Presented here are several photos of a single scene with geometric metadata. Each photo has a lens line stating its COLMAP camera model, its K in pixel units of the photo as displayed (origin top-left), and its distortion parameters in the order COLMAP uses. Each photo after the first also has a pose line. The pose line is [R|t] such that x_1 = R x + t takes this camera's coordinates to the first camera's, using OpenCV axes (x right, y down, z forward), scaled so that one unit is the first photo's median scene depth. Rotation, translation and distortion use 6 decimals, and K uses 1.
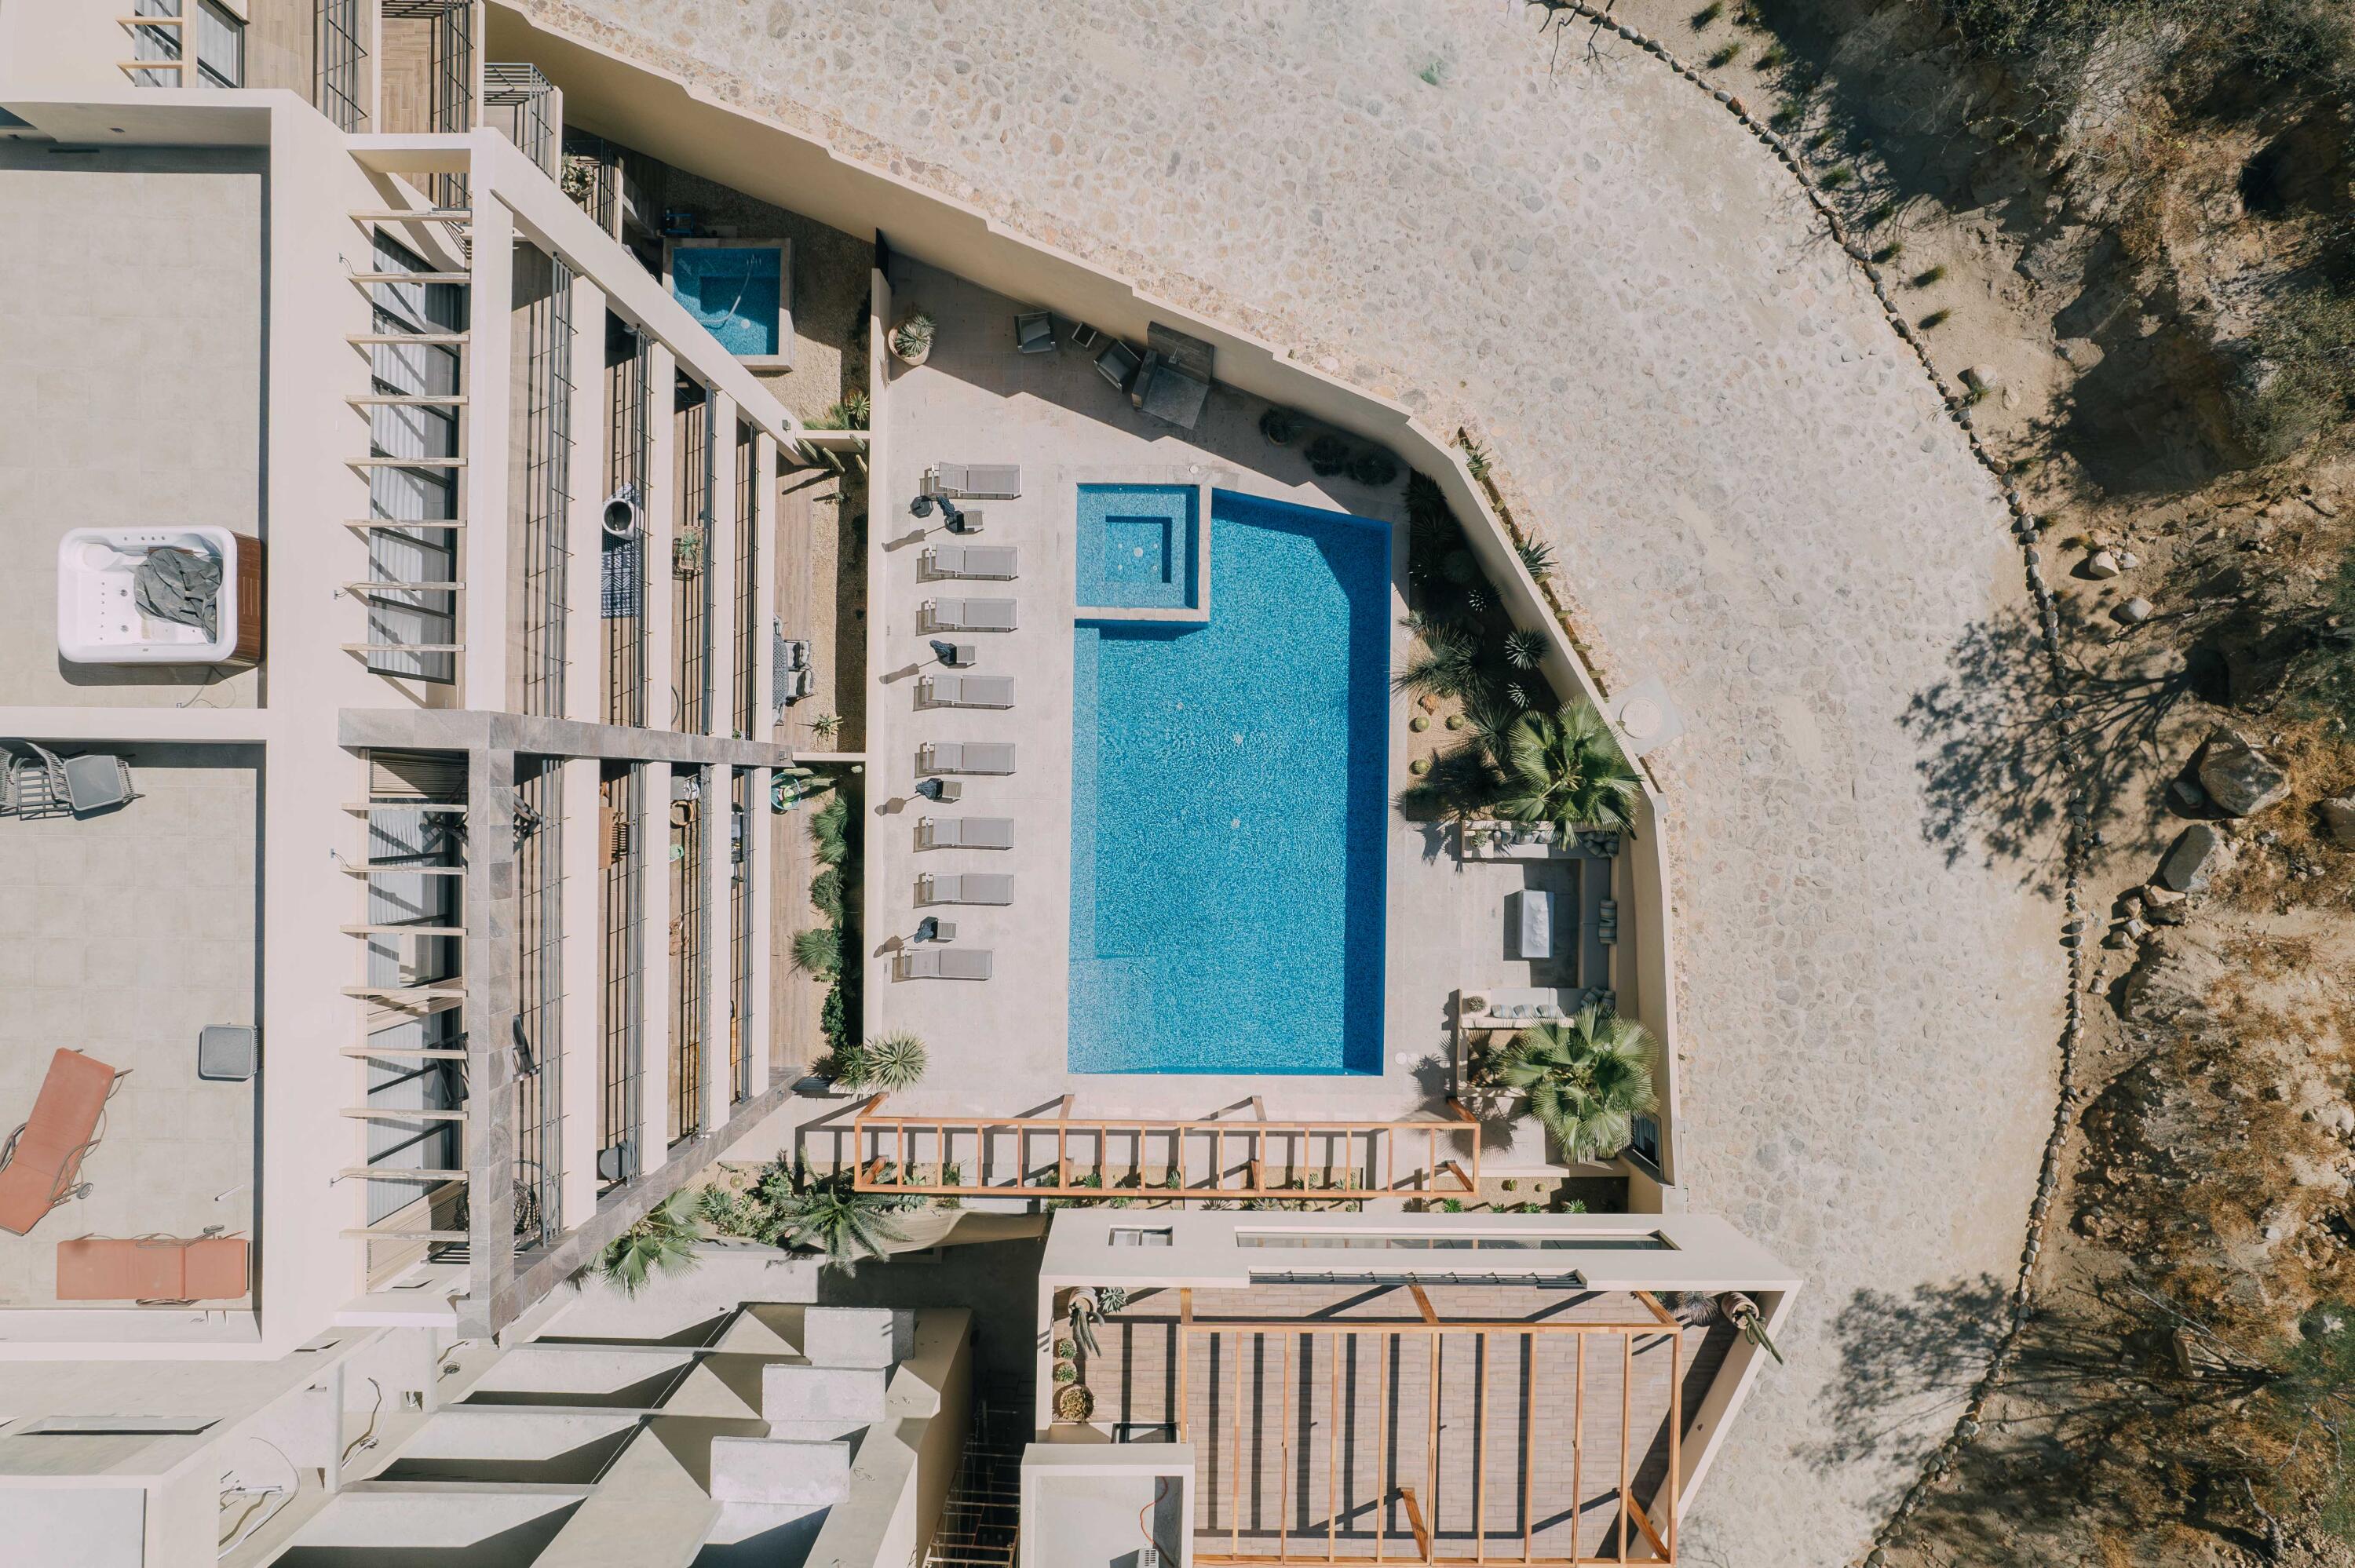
lens RADIAL K [[1511.6, 0, 1187.7], [0, 1511.6, 783.7], [0, 0, 1]] dist [-0.082651, 0.079324]
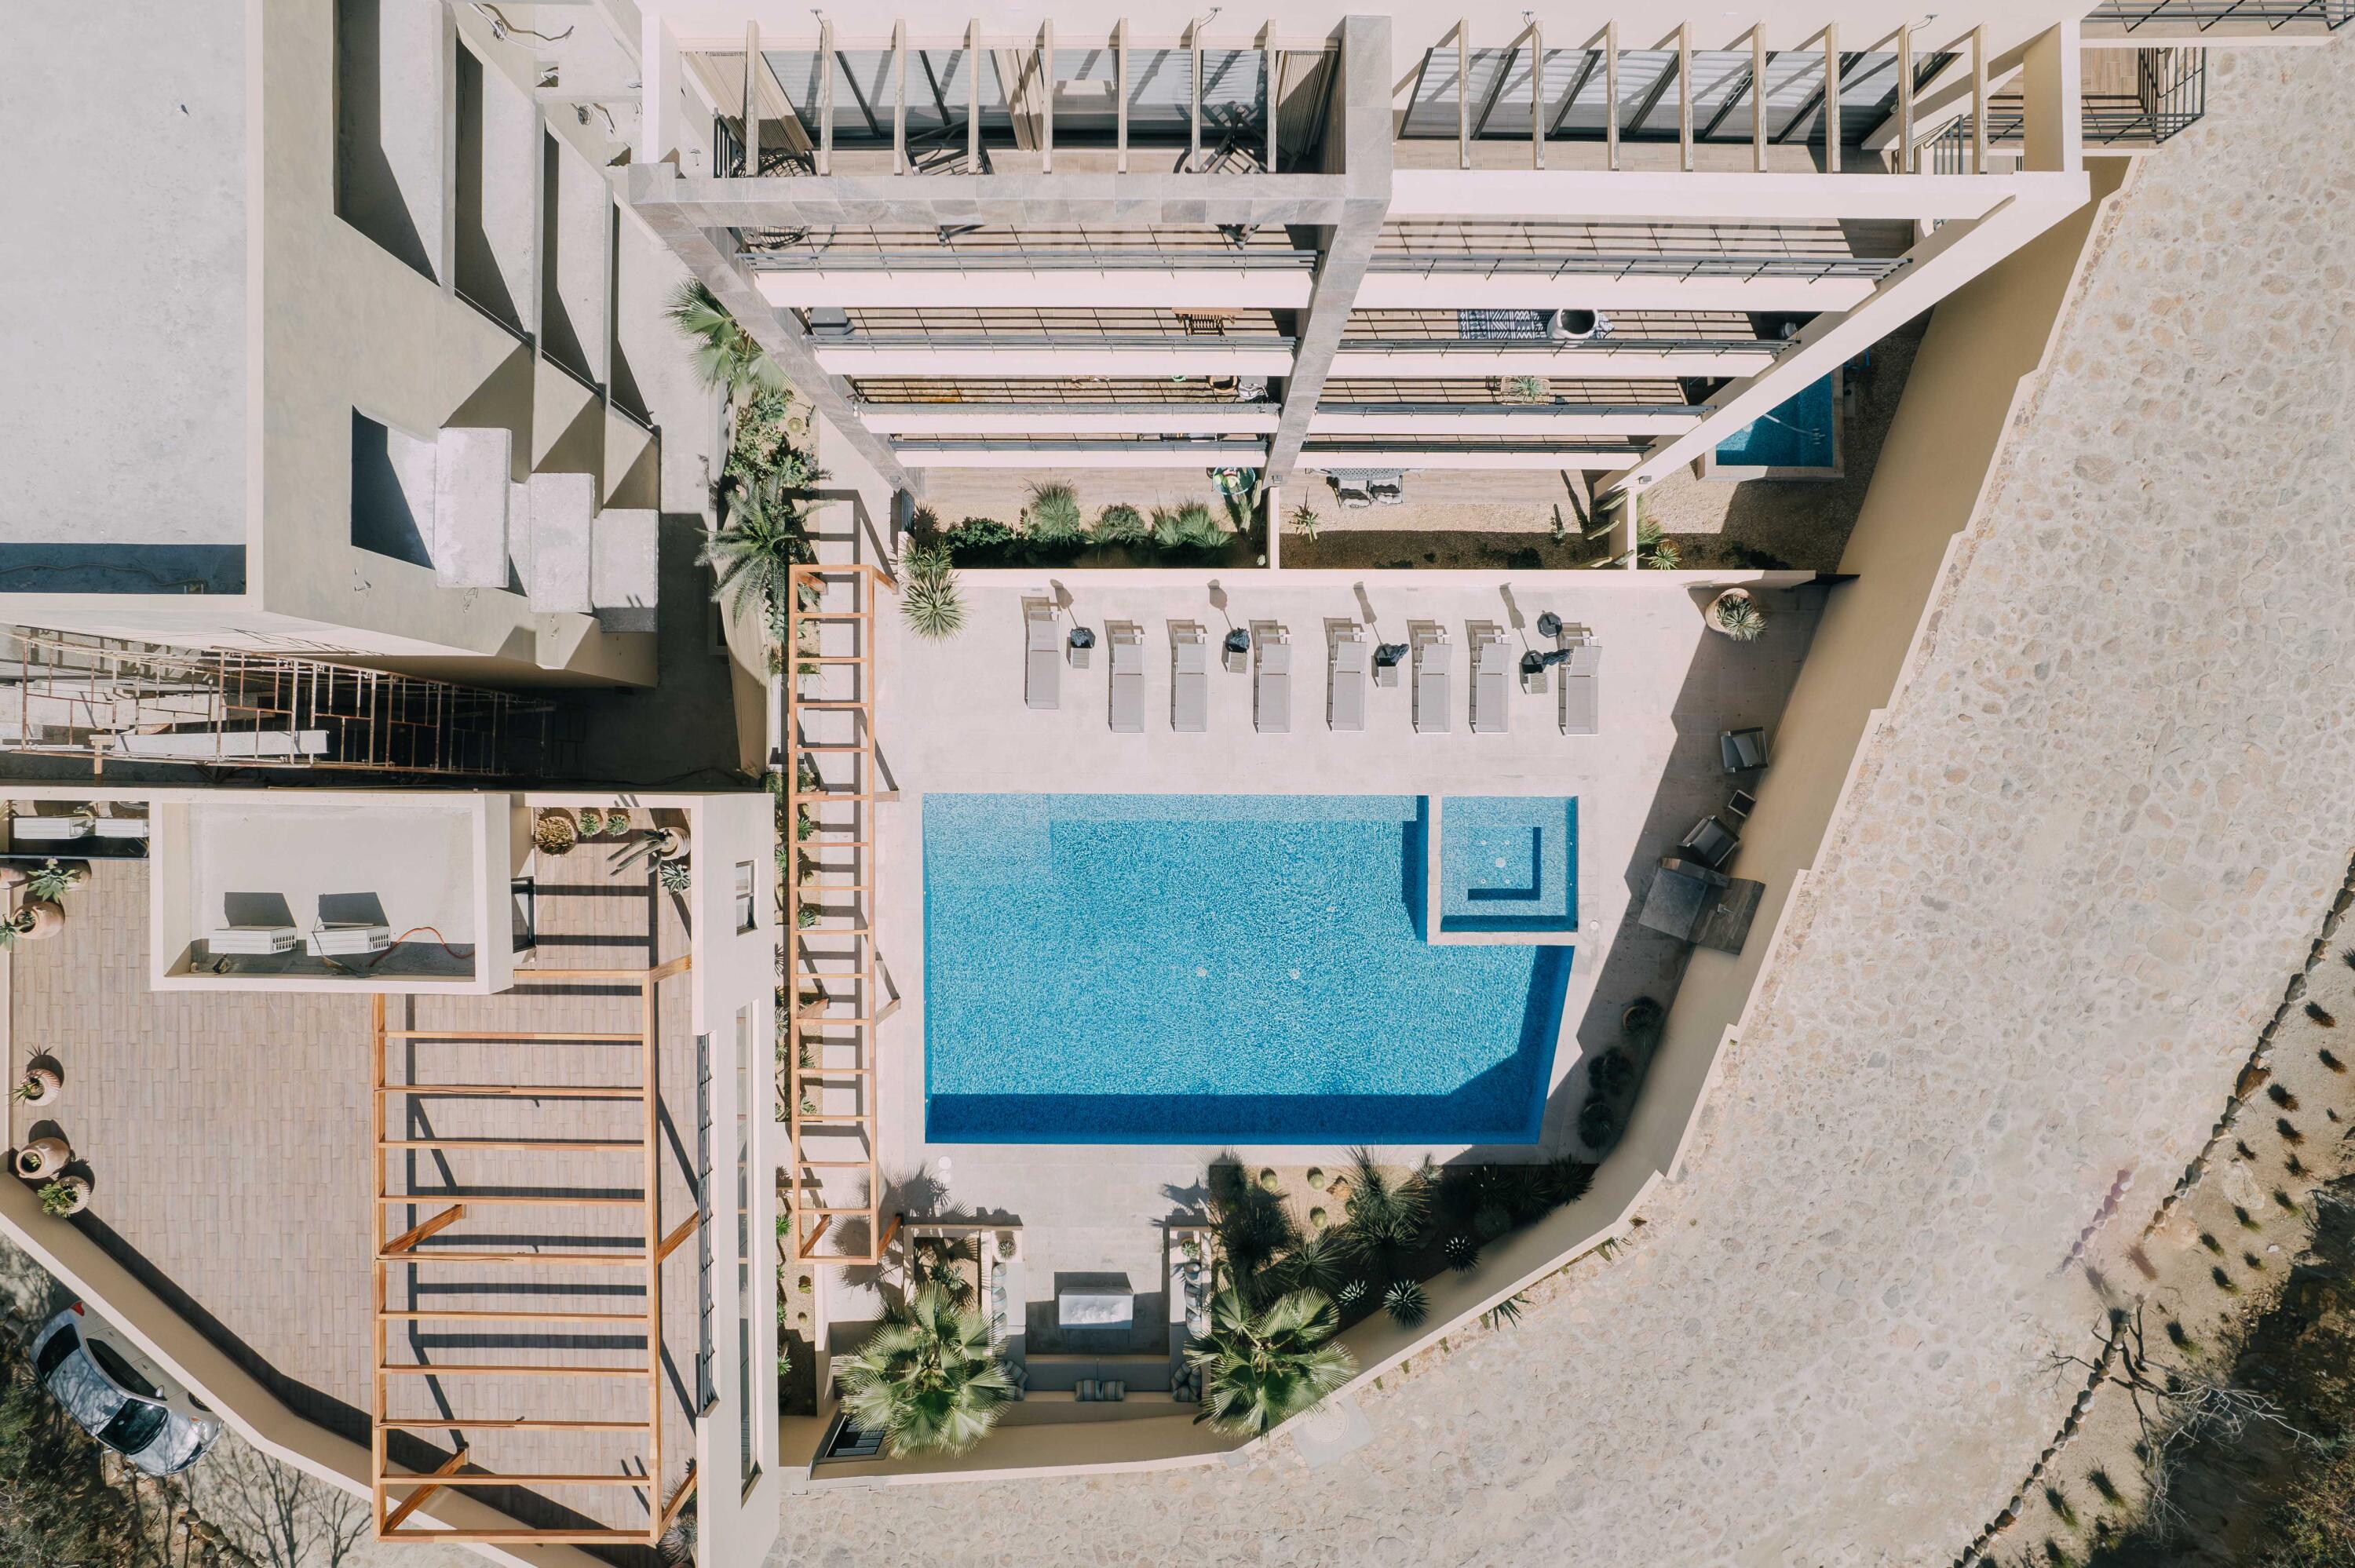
lens RADIAL K [[1511.6, 0, 1187.7], [0, 1511.6, 783.7], [0, 0, 1]] dist [-0.082651, 0.079324]
pose [[0.013603, 0.999906, -0.001666, -0.084628], [-0.999832, 0.013582, -0.012291, 0.046664], [-0.012268, 0.001833, 0.999923, 0.101503]]
